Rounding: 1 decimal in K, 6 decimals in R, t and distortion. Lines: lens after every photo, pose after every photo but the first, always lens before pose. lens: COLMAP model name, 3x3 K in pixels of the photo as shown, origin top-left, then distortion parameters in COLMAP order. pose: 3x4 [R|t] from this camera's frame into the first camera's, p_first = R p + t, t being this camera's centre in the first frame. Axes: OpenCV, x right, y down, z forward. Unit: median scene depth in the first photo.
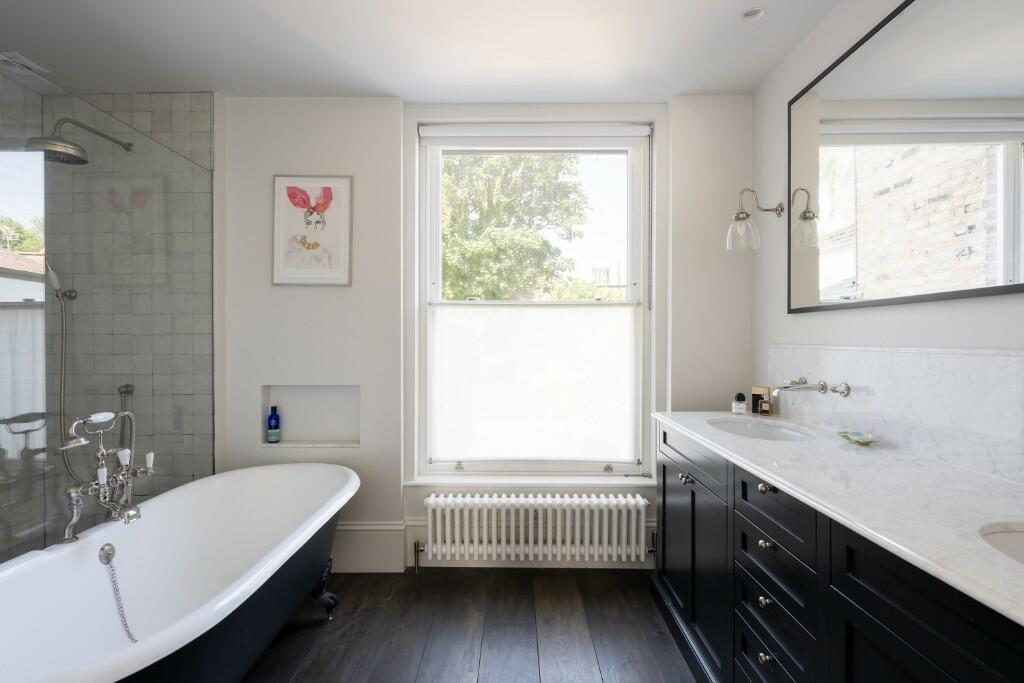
lens RADIAL K [[492.1, 0, 511.6], [0, 492.1, 340.5], [0, 0, 1]] dist [-0.004972, -0.000271]
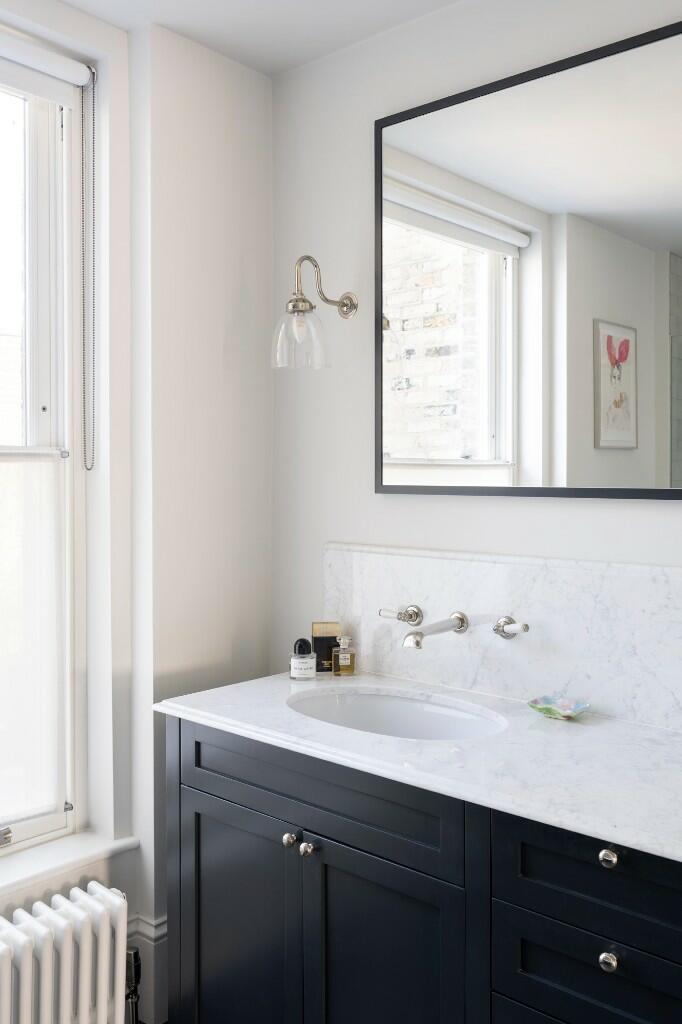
lens RADIAL K [[908.1, 0, 346.7], [0, 908.1, 492.3], [0, 0, 1]] dist [0.000080, 0.003873]
pose [[0.655141, -0.003274, 0.755499, -0.229901], [-0.008255, 0.999900, 0.011491, -0.059306], [-0.755461, -0.013765, 0.655049, 0.295261]]
